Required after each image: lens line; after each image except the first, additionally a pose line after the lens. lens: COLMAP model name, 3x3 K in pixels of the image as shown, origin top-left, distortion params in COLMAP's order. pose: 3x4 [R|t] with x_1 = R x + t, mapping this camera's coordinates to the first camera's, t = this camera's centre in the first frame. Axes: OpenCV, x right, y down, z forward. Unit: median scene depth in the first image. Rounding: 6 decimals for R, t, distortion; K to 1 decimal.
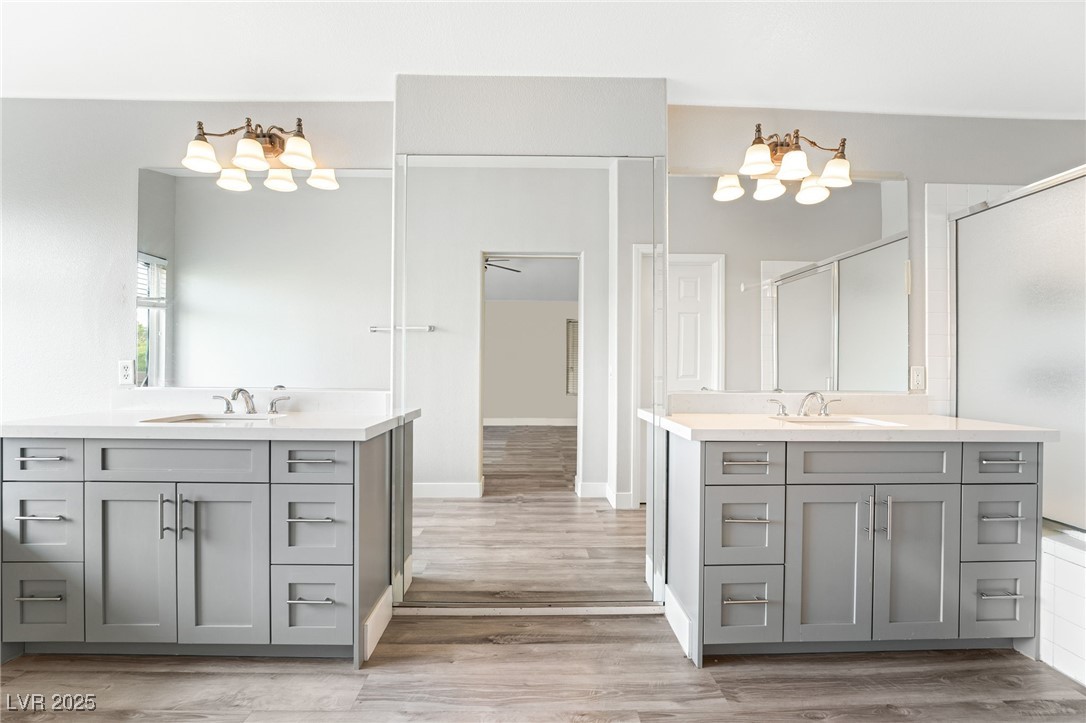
lens RADIAL K [[460.4, 0, 534.0], [0, 460.4, 364.1], [0, 0, 1]] dist [-0.020707, 0.003164]
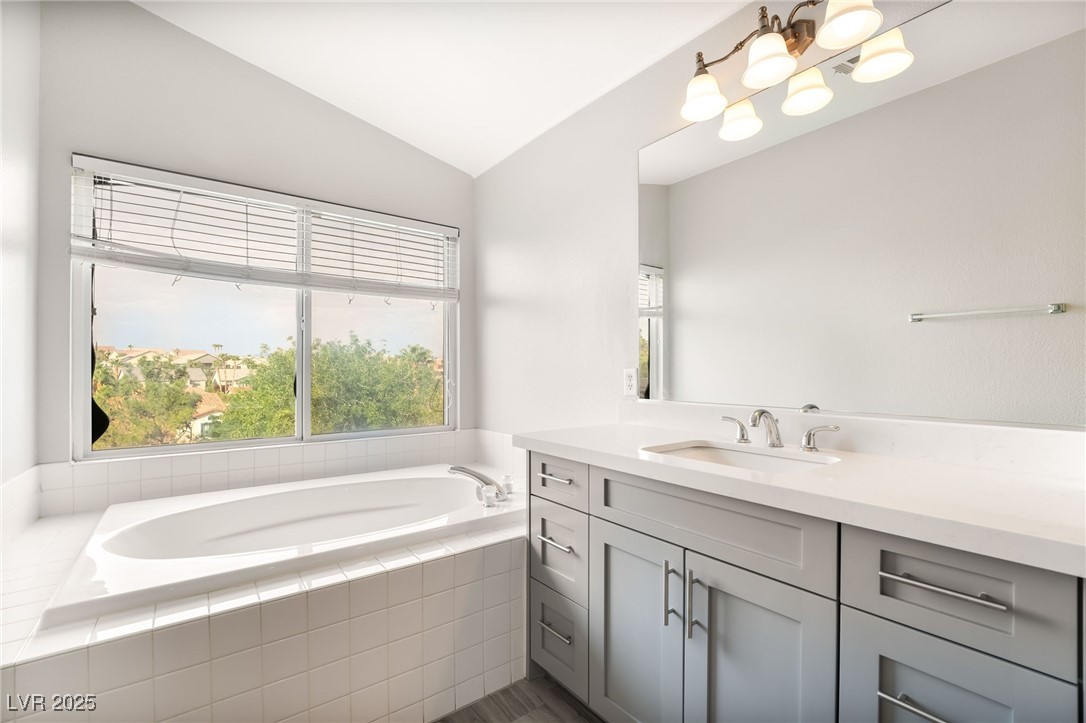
lens RADIAL K [[460.4, 0, 536.5], [0, 460.4, 369.6], [0, 0, 1]] dist [-0.020707, 0.003164]
pose [[0.586351, -0.008242, -0.810015, -0.301610], [0.006923, 0.999963, -0.005163, -0.003694], [0.810027, -0.002581, 0.586386, 0.352482]]
